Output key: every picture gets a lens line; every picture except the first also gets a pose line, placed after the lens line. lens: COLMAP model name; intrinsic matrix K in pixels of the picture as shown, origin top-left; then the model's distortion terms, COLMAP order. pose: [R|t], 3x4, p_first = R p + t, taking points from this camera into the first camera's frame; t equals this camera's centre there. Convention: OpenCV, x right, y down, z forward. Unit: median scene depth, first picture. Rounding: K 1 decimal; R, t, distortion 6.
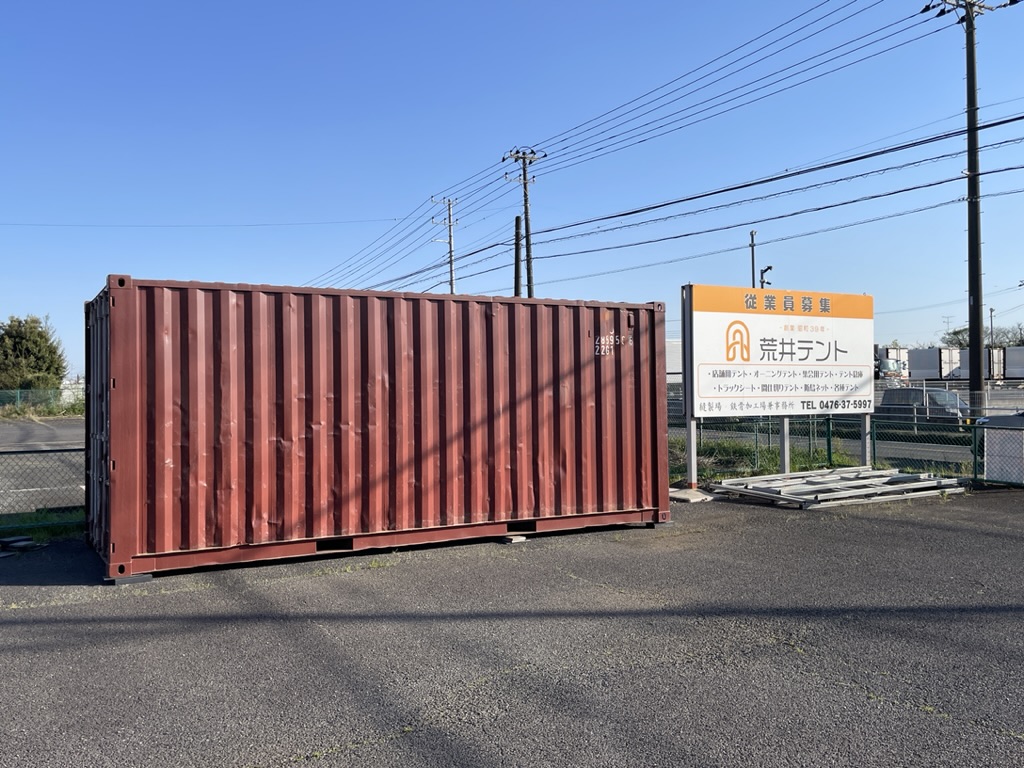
lens RADIAL K [[917.2, 0, 512.2], [0, 917.2, 378.7], [0, 0, 1]] dist [0.008802, 0.001412]
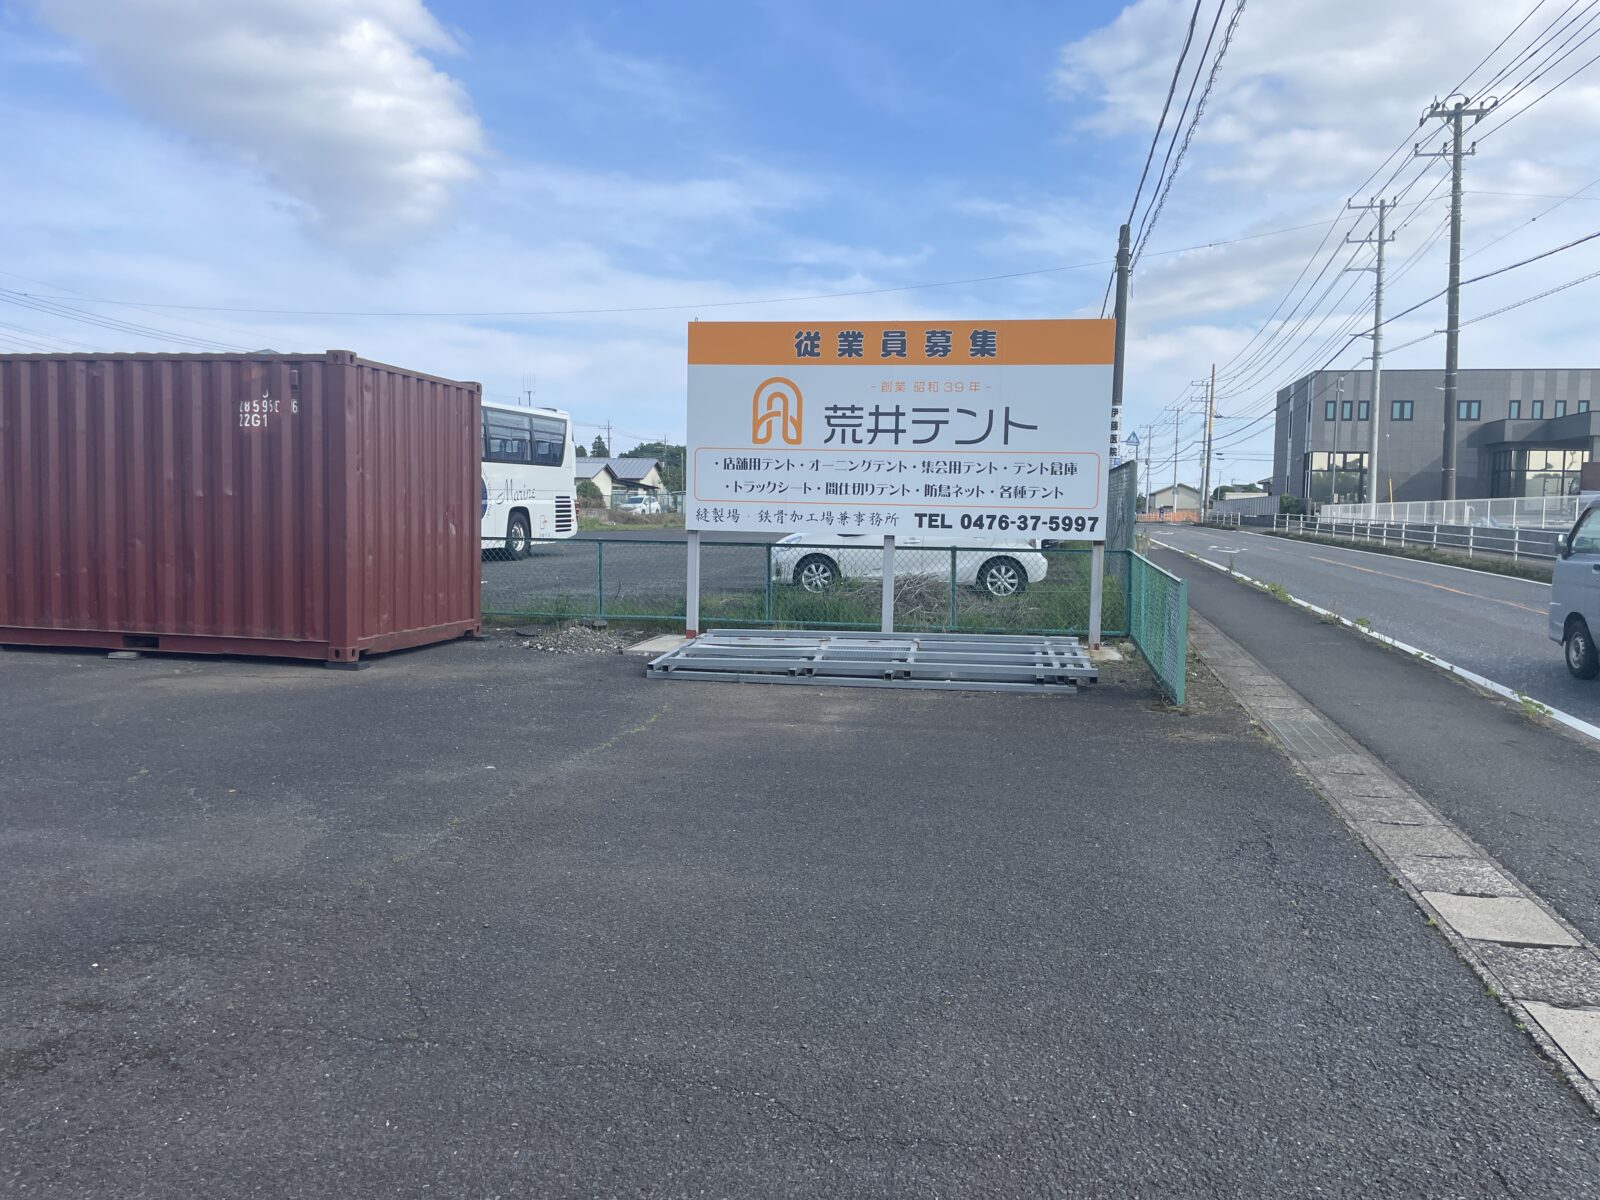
lens RADIAL K [[1222.8, 0, 800.5], [0, 1222.8, 610.6], [0, 0, 1]] dist [0.086671, -0.102725]
pose [[0.774037, 0.079934, -0.628074, 0.766857], [-0.019082, 0.994493, 0.103051, 0.007216], [0.632853, -0.067780, 0.771300, 0.353881]]
